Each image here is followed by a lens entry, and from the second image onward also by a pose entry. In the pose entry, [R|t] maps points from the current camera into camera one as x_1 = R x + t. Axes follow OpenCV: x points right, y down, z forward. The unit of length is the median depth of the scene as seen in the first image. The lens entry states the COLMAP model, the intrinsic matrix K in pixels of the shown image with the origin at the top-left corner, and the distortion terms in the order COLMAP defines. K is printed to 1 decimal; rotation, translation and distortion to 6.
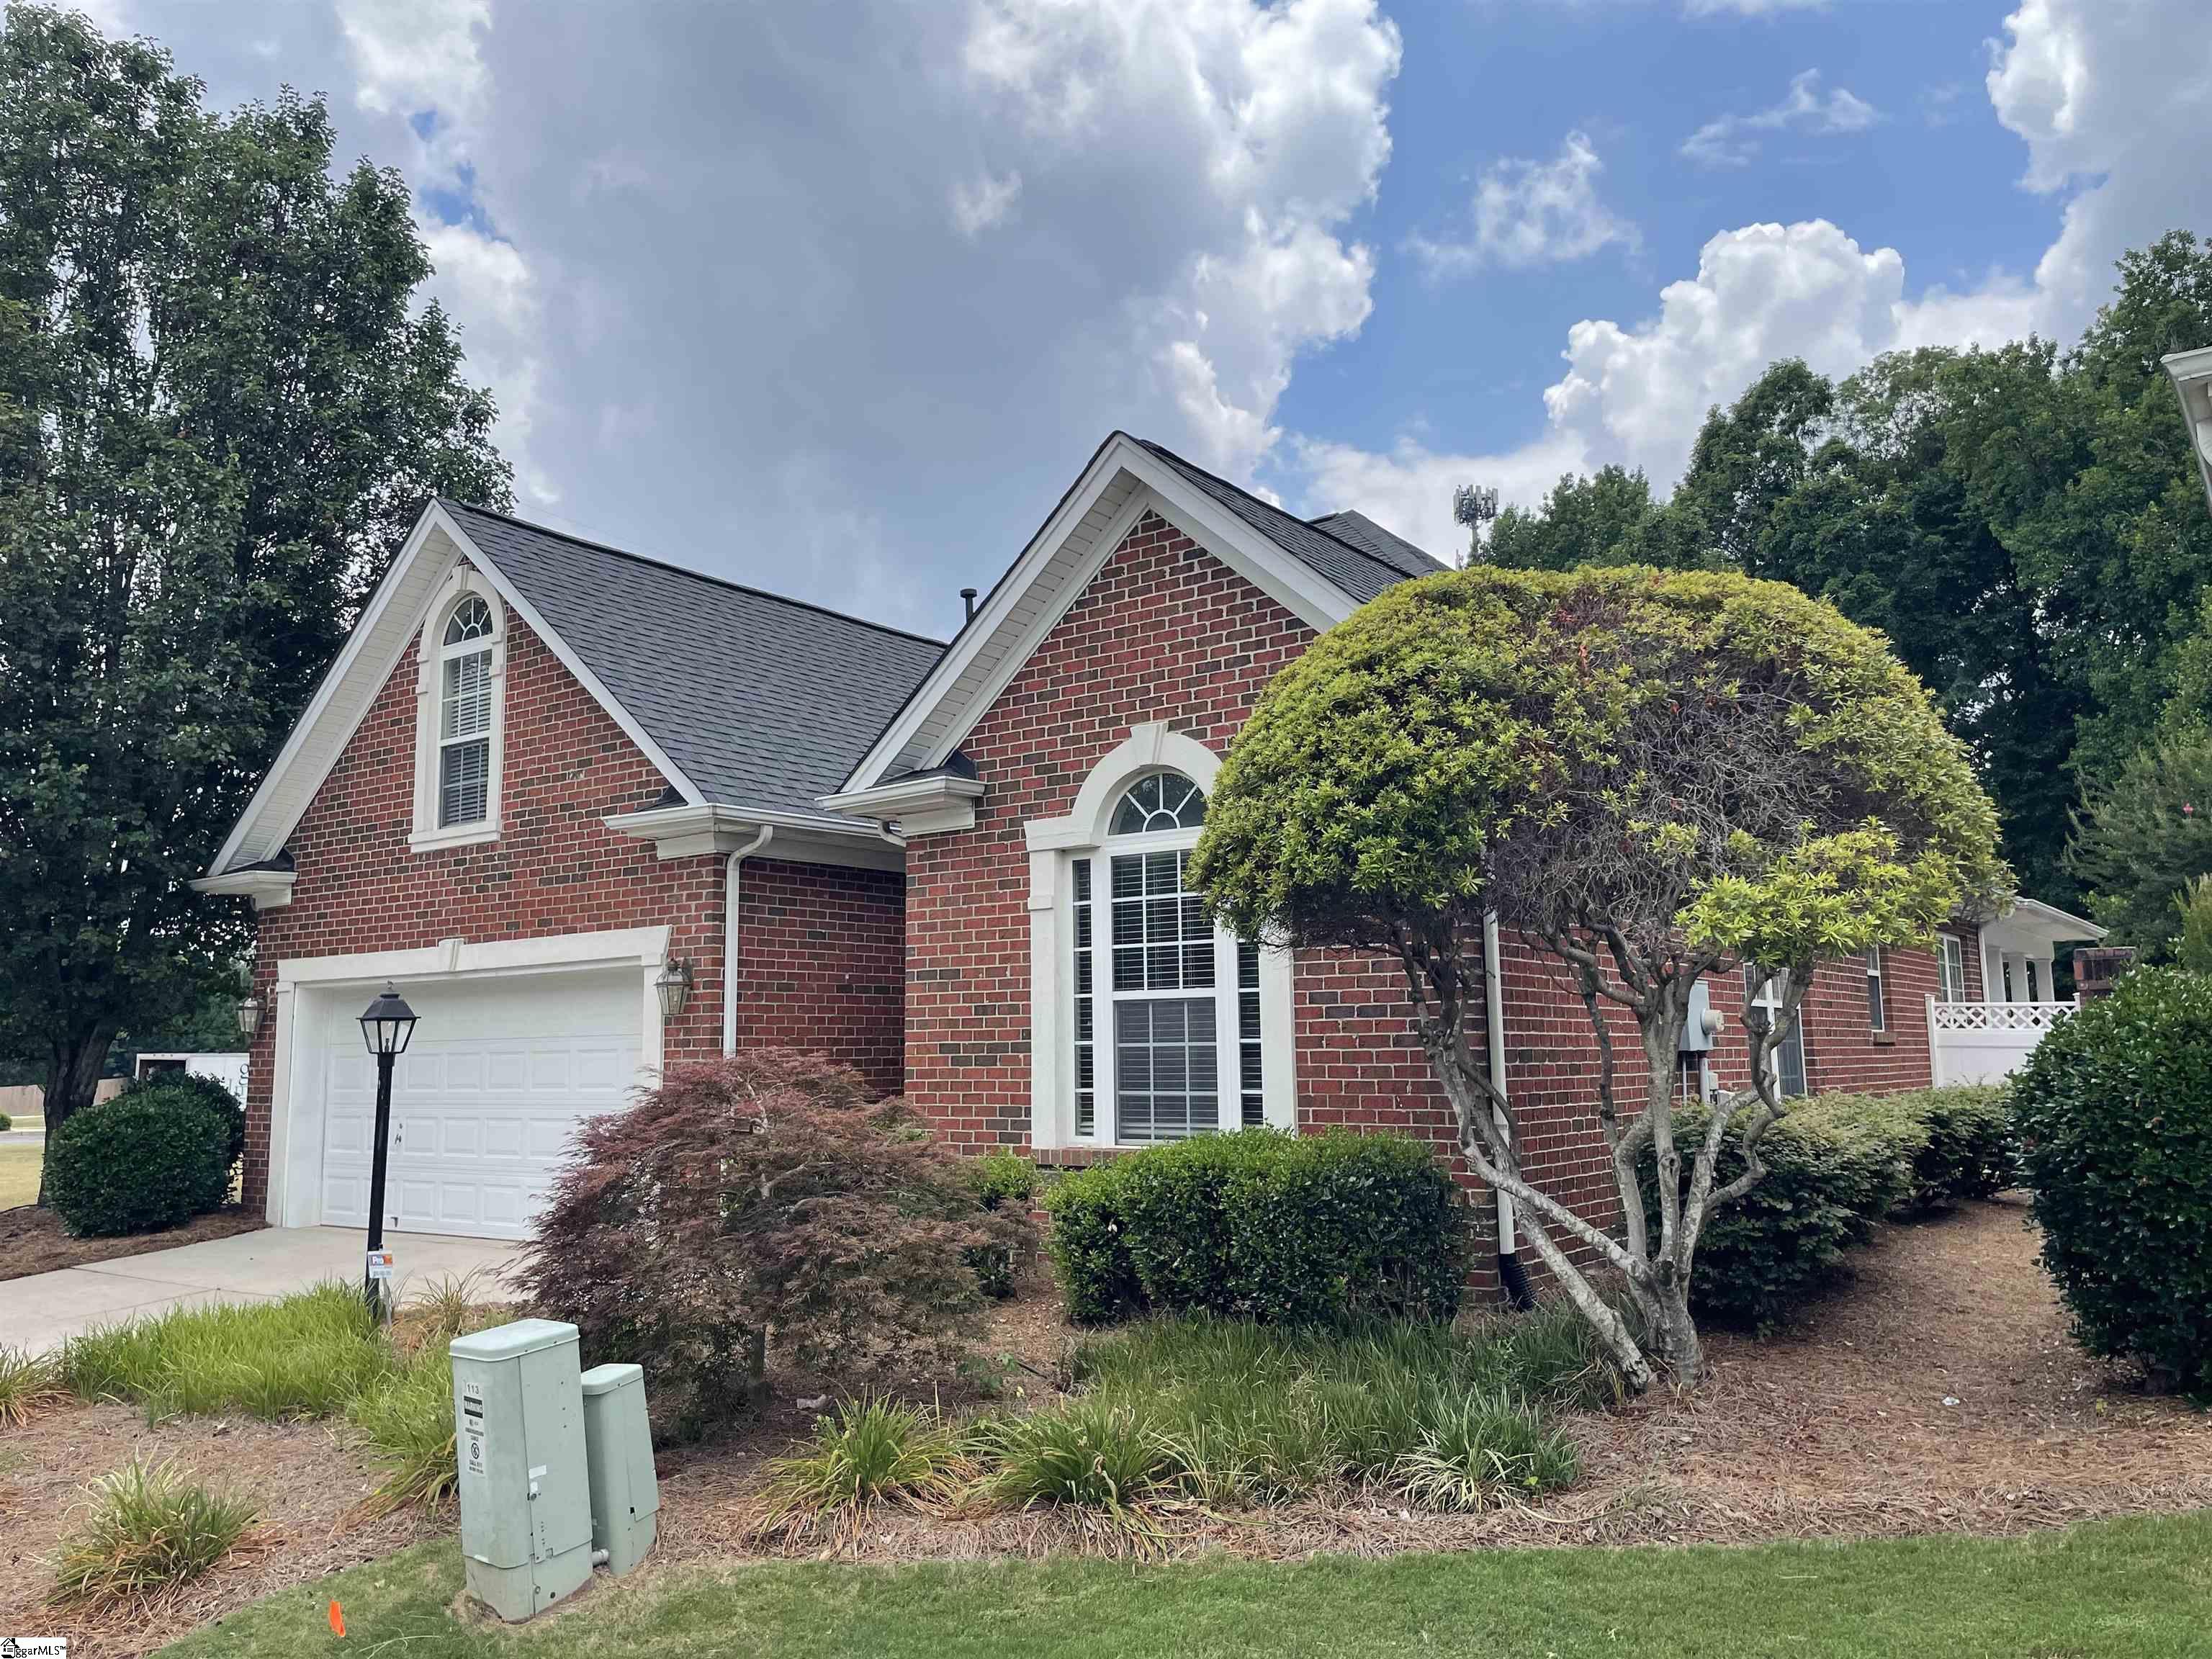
lens RADIAL K [[1658.6, 0, 1107.6], [0, 1658.6, 815.8], [0, 0, 1]] dist [0.076893, -0.044209]
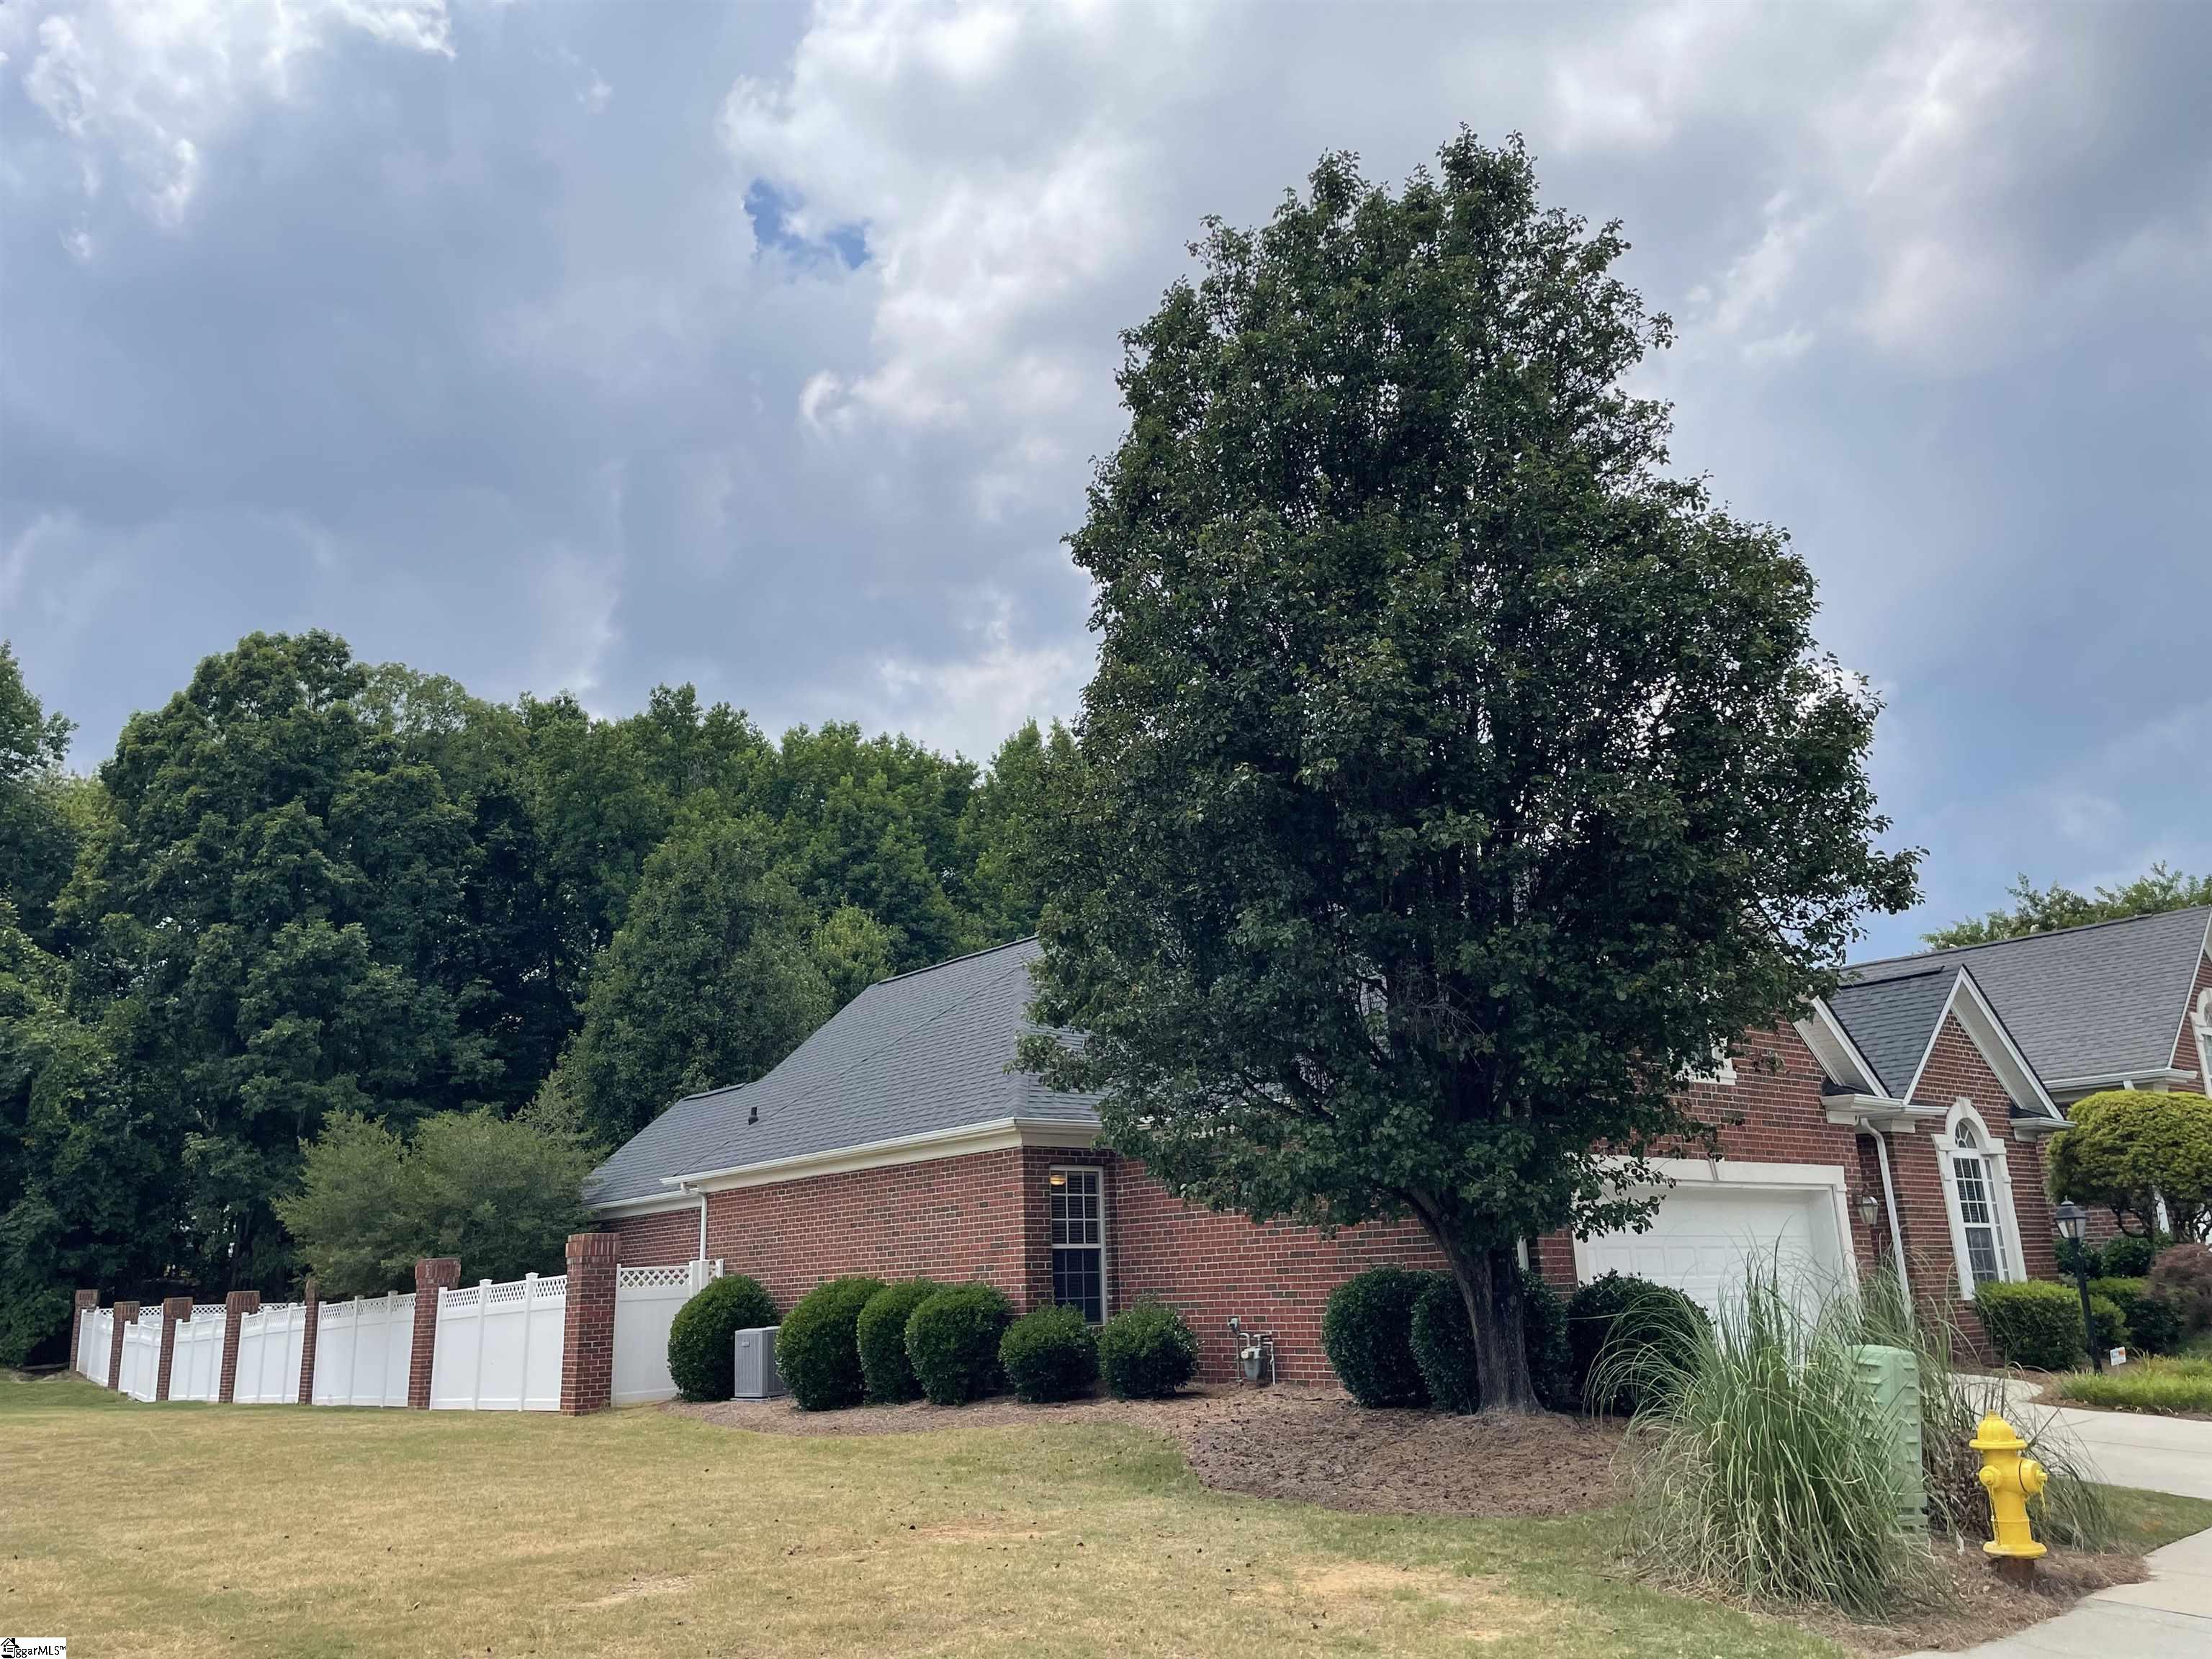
lens RADIAL K [[1658.6, 0, 1113.3], [0, 1658.6, 836.6], [0, 0, 1]] dist [0.076893, -0.044209]
pose [[0.250436, 0.258672, 0.932936, -2.319703], [-0.109303, 0.965038, -0.238231, 0.253503], [-0.961943, -0.042311, 0.269954, 1.423604]]
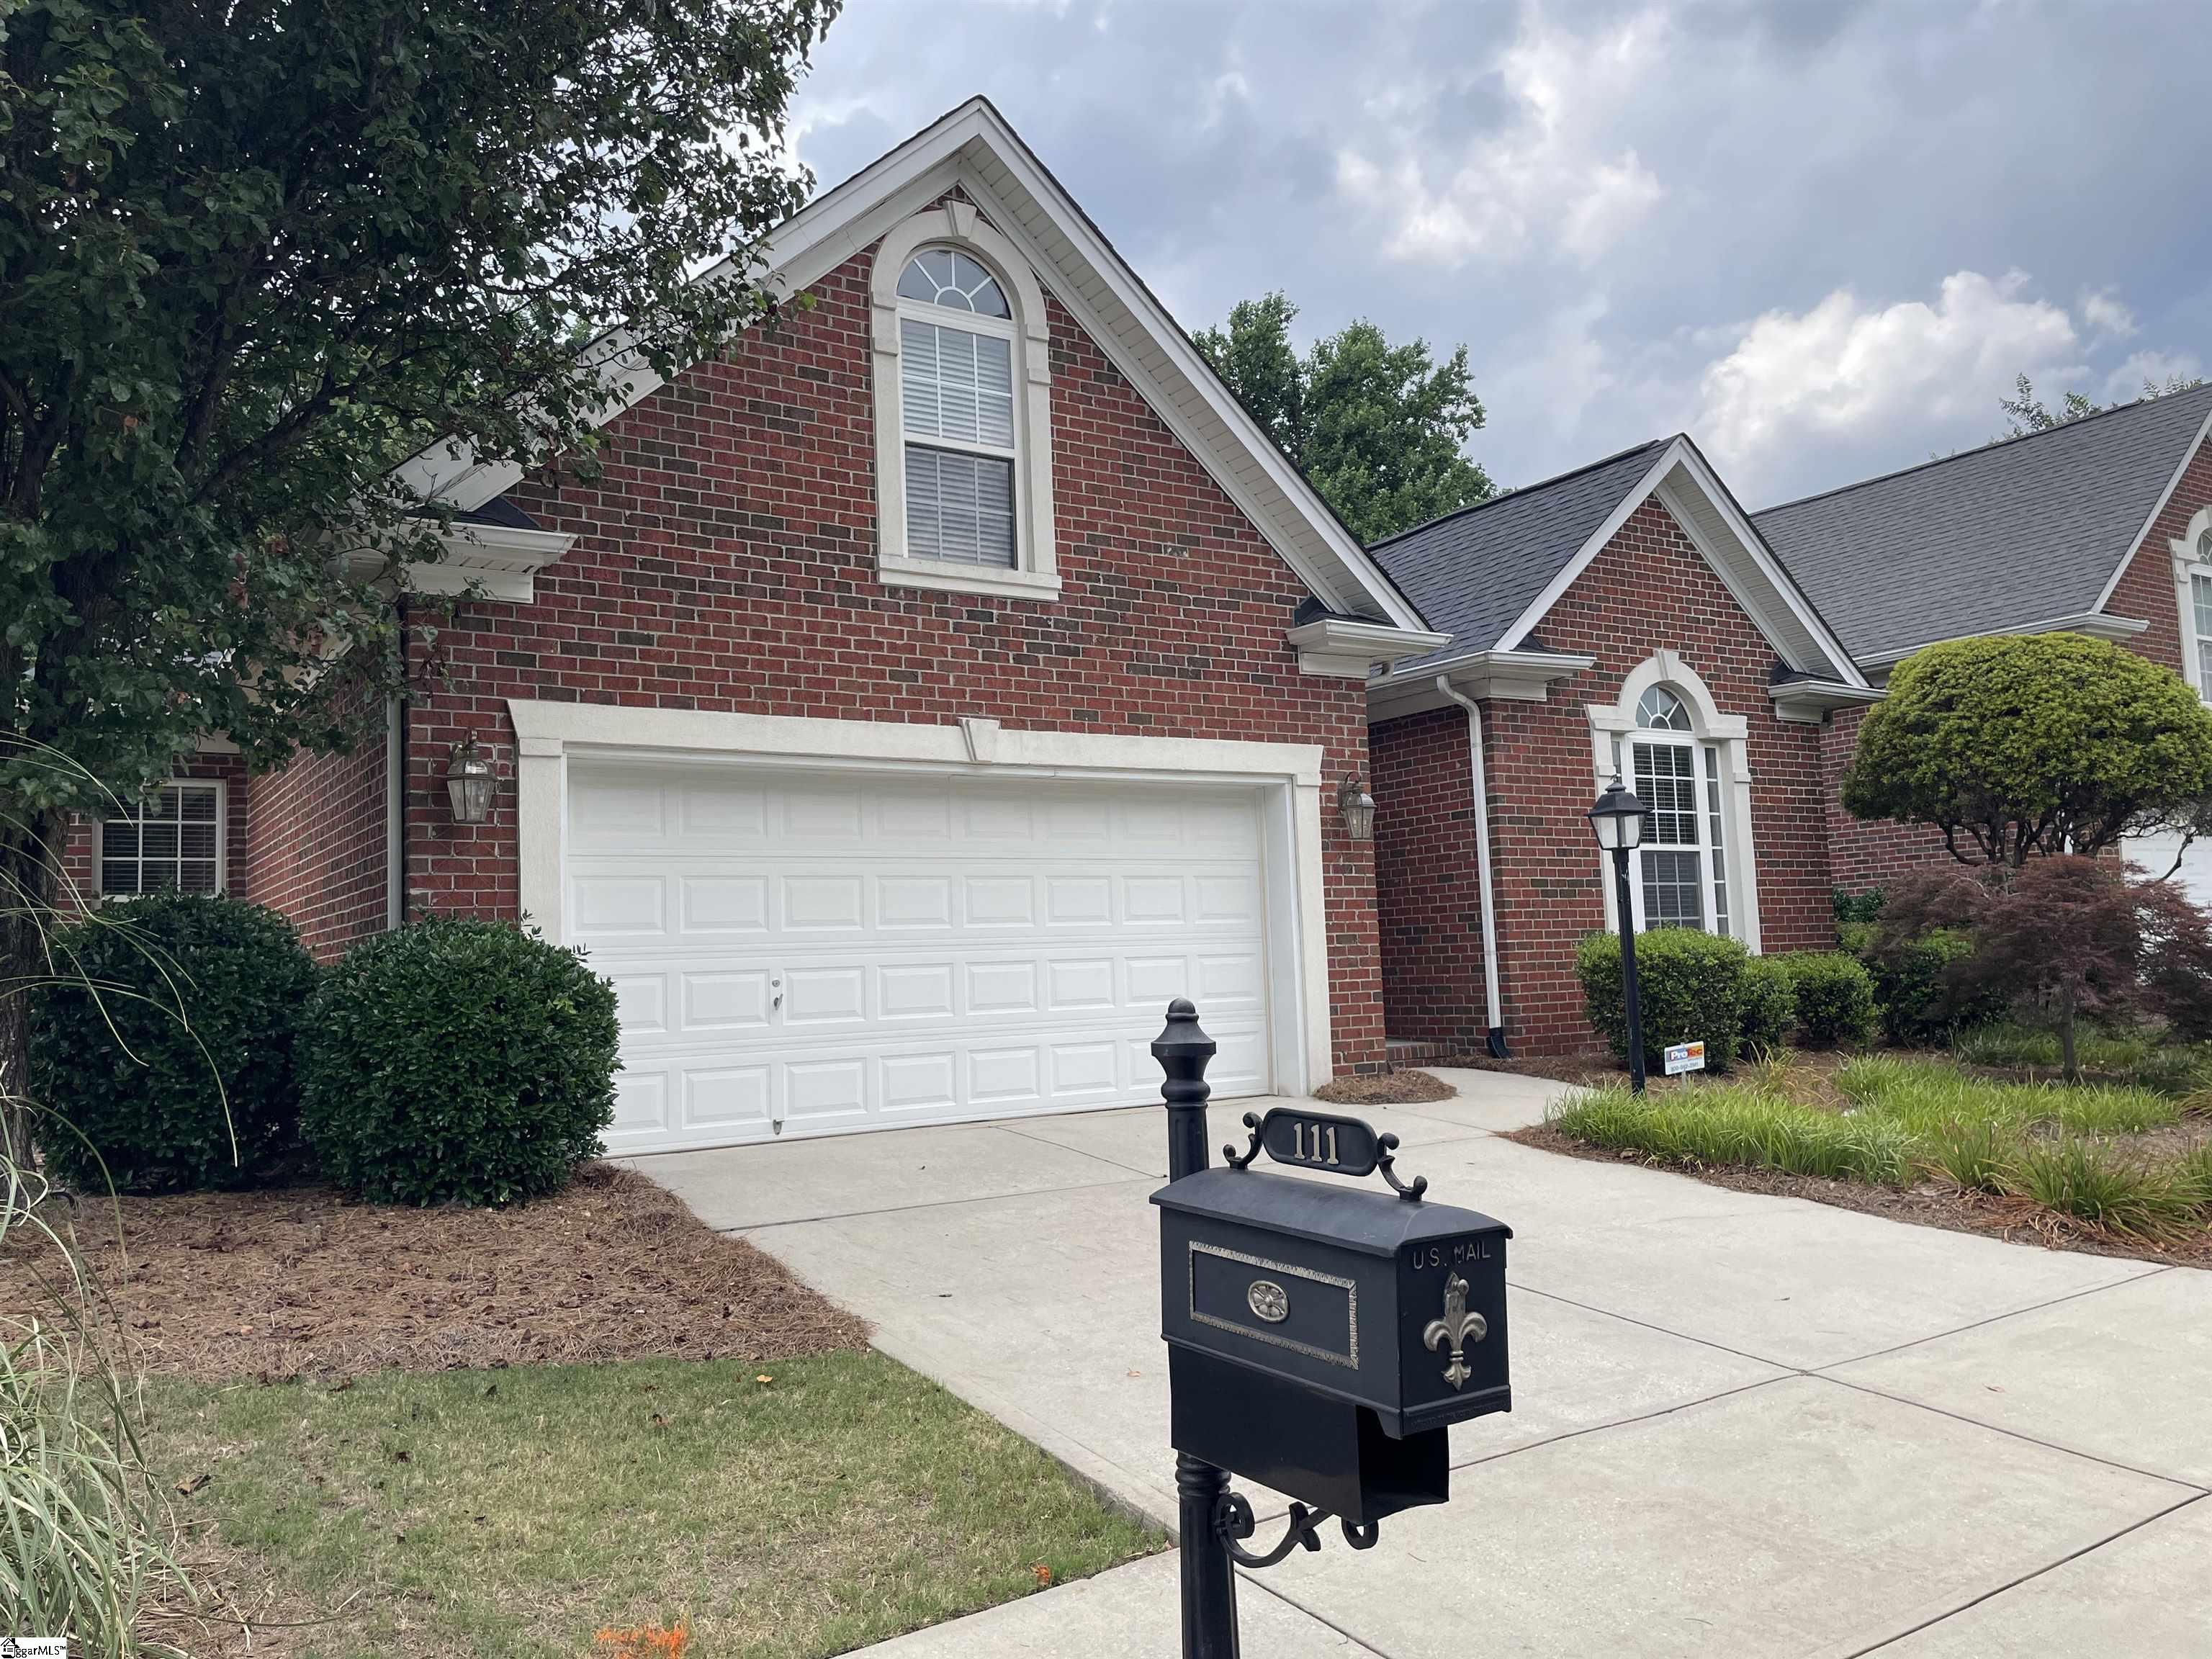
lens RADIAL K [[1658.6, 0, 1115.6], [0, 1658.6, 825.1], [0, 0, 1]] dist [0.076893, -0.044209]
pose [[0.348062, 0.082588, 0.933827, -1.342308], [-0.101444, 0.993581, -0.050061, 0.192932], [-0.931967, -0.077307, 0.354206, 0.881252]]
